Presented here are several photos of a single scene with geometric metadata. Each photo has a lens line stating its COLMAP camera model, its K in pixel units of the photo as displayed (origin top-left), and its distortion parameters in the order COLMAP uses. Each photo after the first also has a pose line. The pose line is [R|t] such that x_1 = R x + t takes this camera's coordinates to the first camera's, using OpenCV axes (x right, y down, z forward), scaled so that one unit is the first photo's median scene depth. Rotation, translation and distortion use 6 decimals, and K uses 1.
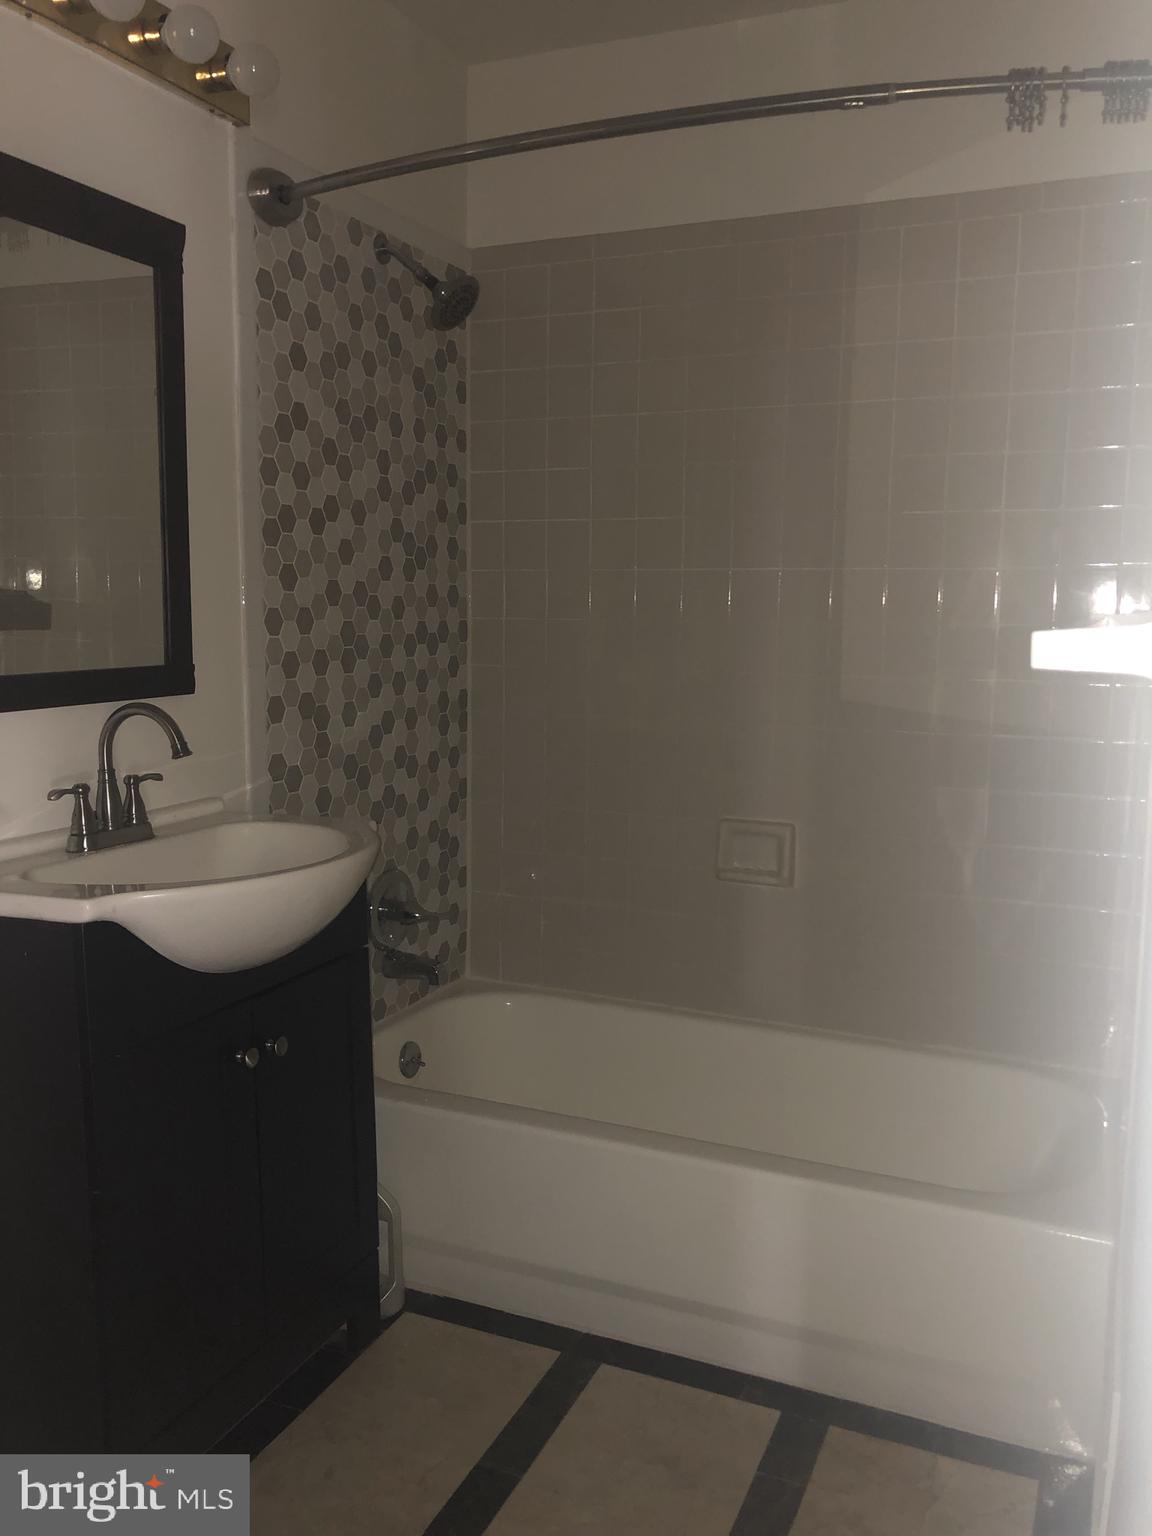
lens RADIAL K [[1284.2, 0, 577.3], [0, 1284.2, 768.1], [0, 0, 1]] dist [0.033361, -0.018398]
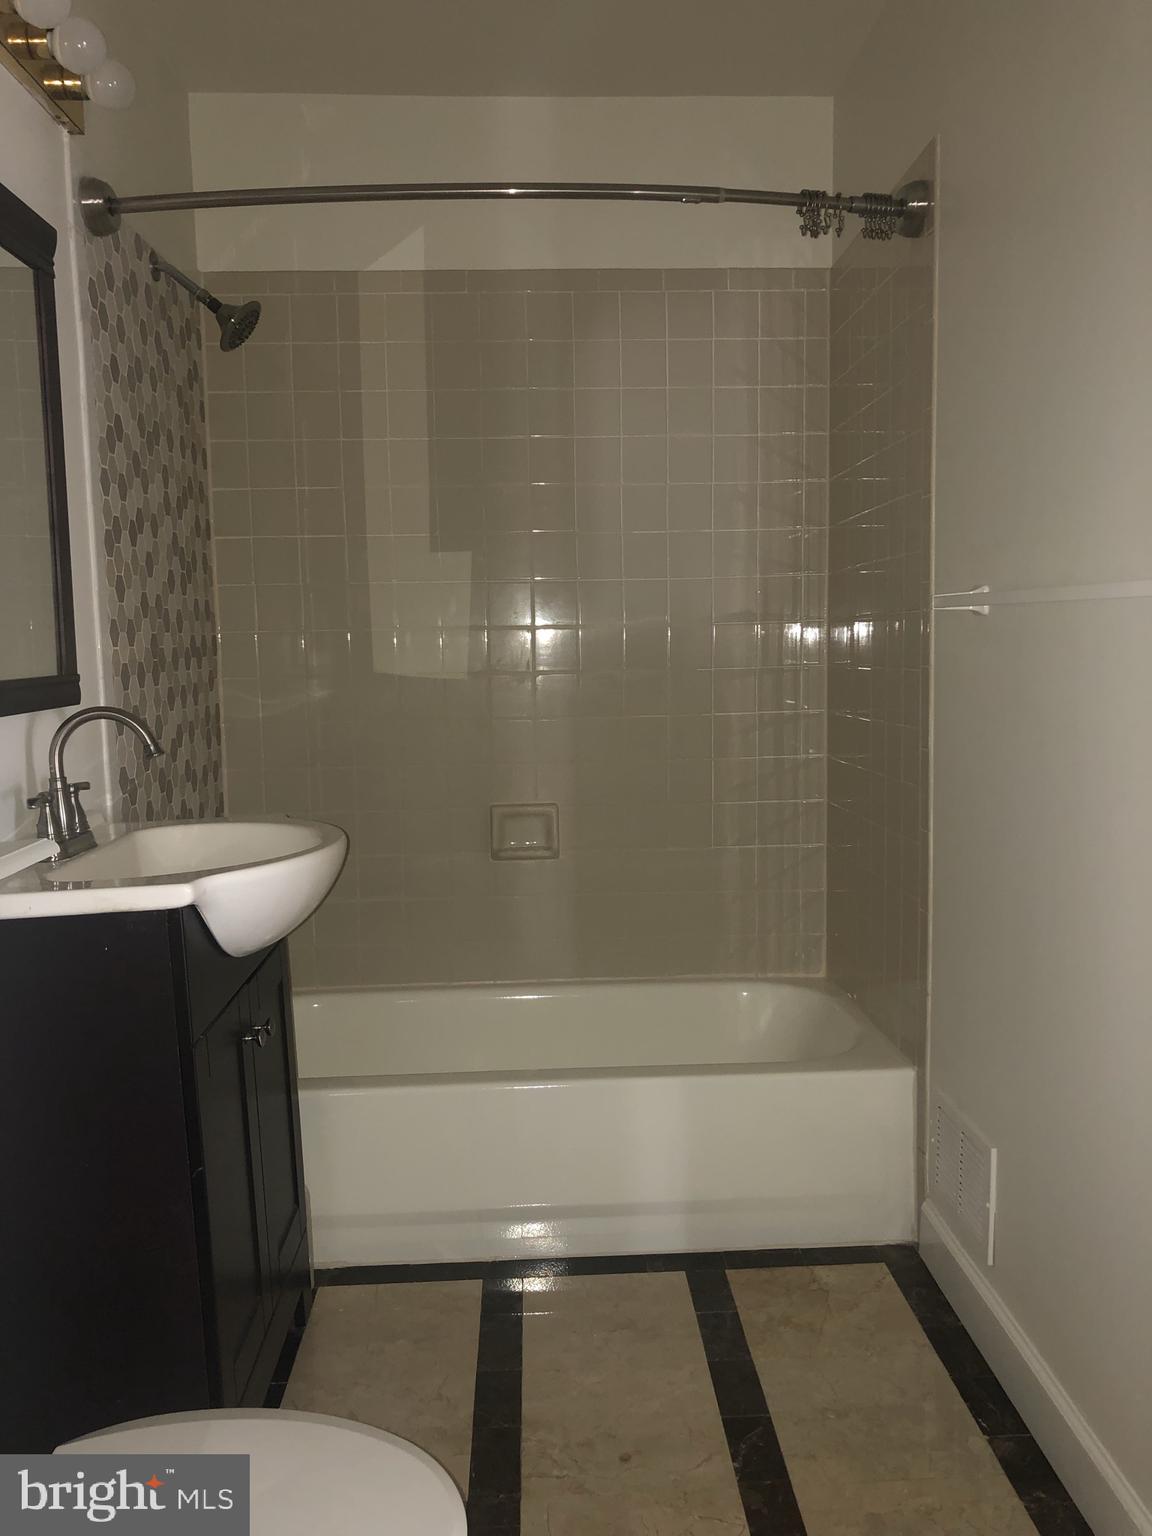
lens RADIAL K [[1284.2, 0, 575.6], [0, 1284.2, 767.5], [0, 0, 1]] dist [0.033361, -0.018398]
pose [[0.898507, -0.070413, 0.433276, -0.320202], [0.082836, 0.996515, -0.009833, 0.025466], [-0.431073, 0.044726, 0.901208, -0.035872]]
